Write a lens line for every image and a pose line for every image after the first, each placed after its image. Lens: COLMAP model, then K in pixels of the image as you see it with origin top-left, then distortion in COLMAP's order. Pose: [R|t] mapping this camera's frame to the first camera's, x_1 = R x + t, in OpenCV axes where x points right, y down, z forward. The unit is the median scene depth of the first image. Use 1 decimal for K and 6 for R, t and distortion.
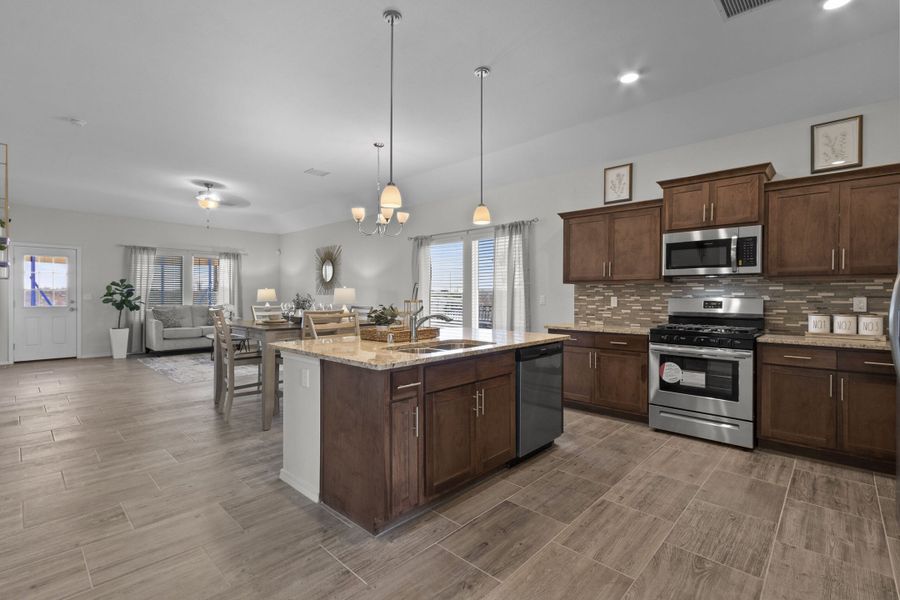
lens RADIAL K [[411.7, 0, 443.7], [0, 411.7, 297.4], [0, 0, 1]] dist [0.004505, -0.000101]
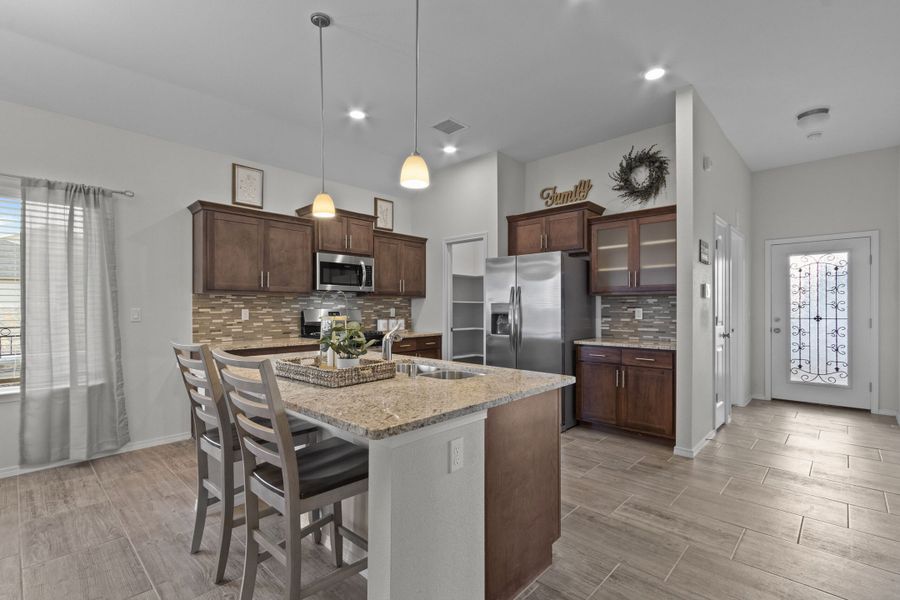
lens RADIAL K [[415.1, 0, 442.0], [0, 415.1, 310.9], [0, 0, 1]] dist [0.001655, 0.000007]
pose [[0.007965, -0.012309, 0.999893, -0.484960], [0.004214, 0.999916, 0.012276, -0.006575], [-0.999959, 0.004116, 0.008016, 0.540465]]
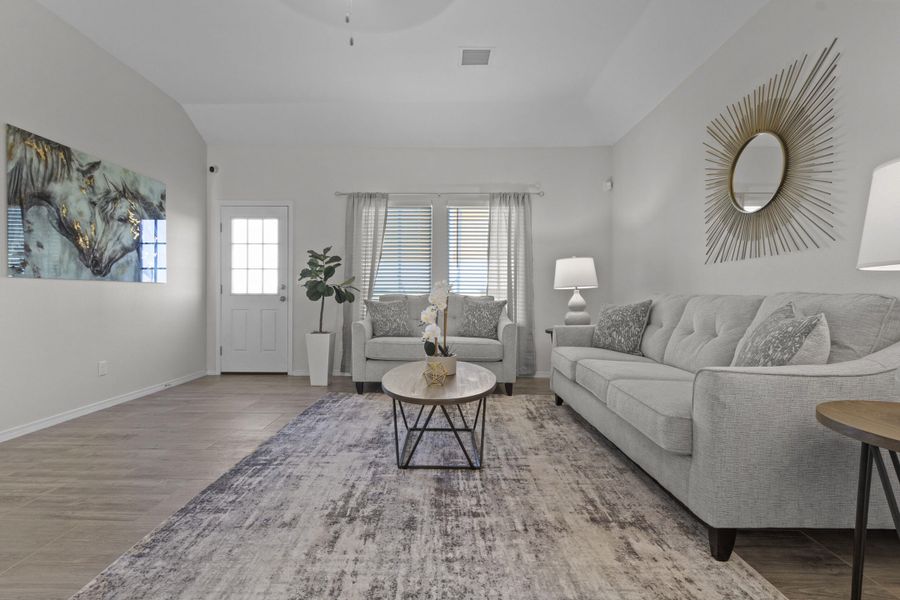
lens RADIAL K [[411.7, 0, 443.7], [0, 411.7, 297.4], [0, 0, 1]] dist [0.004505, -0.000101]
pose [[0.680878, -0.000117, -0.732397, -0.405256], [-0.004208, 0.999983, -0.004072, 0.045407], [0.732385, 0.005854, 0.680865, 1.189411]]
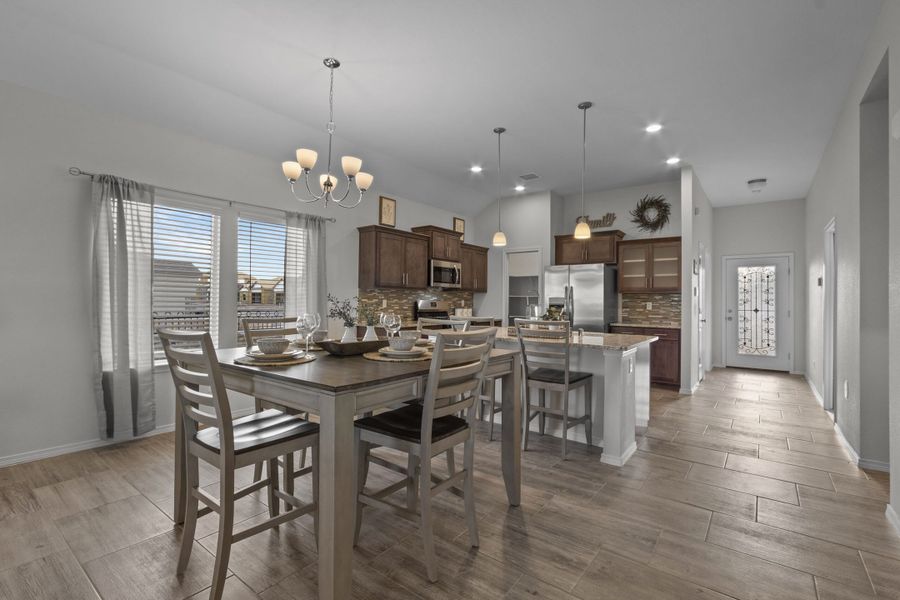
lens RADIAL K [[411.7, 0, 443.7], [0, 411.7, 297.4], [0, 0, 1]] dist [0.004505, -0.000101]
pose [[-0.103683, 0.001013, 0.994610, -0.838599], [-0.007653, 0.999969, -0.001817, -0.007308], [-0.994581, -0.007800, -0.103673, 0.920695]]
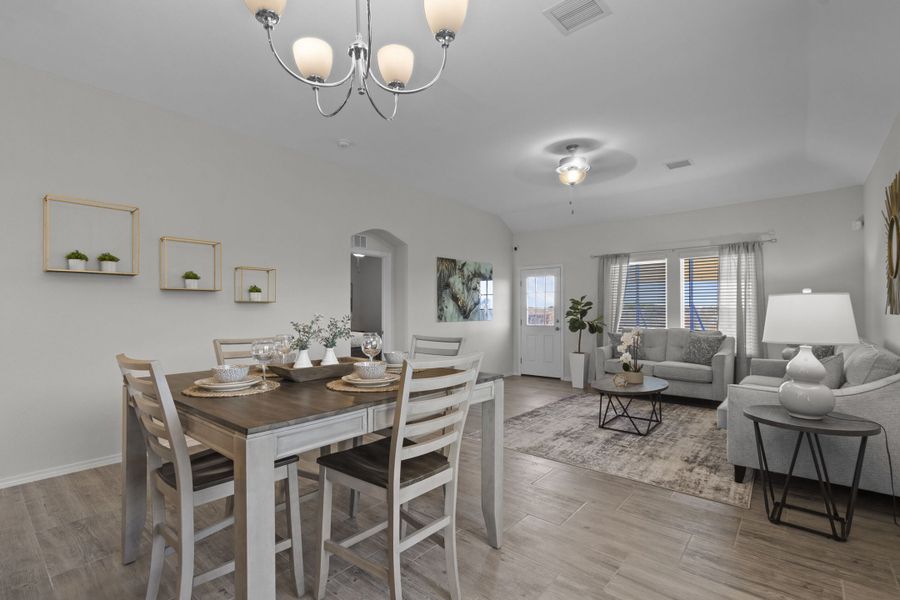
lens RADIAL K [[415.1, 0, 442.0], [0, 415.1, 310.9], [0, 0, 1]] dist [0.001655, 0.000007]
pose [[0.049465, -0.007414, -0.998748, 0.111835], [-0.001999, 0.999970, -0.007522, -0.009223], [0.998774, 0.002369, 0.049449, 1.083582]]
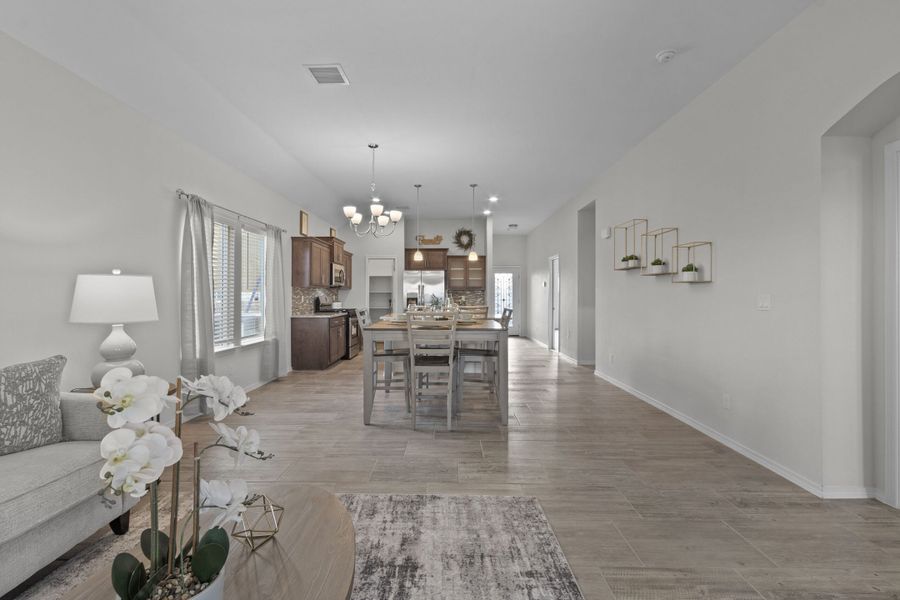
lens RADIAL K [[411.7, 0, 443.7], [0, 411.7, 297.4], [0, 0, 1]] dist [0.004505, -0.000101]
pose [[-0.678020, -0.008442, 0.734995, -1.045638], [-0.001074, 0.999944, 0.010495, -0.011978], [-0.735043, 0.006326, -0.677991, 1.606583]]
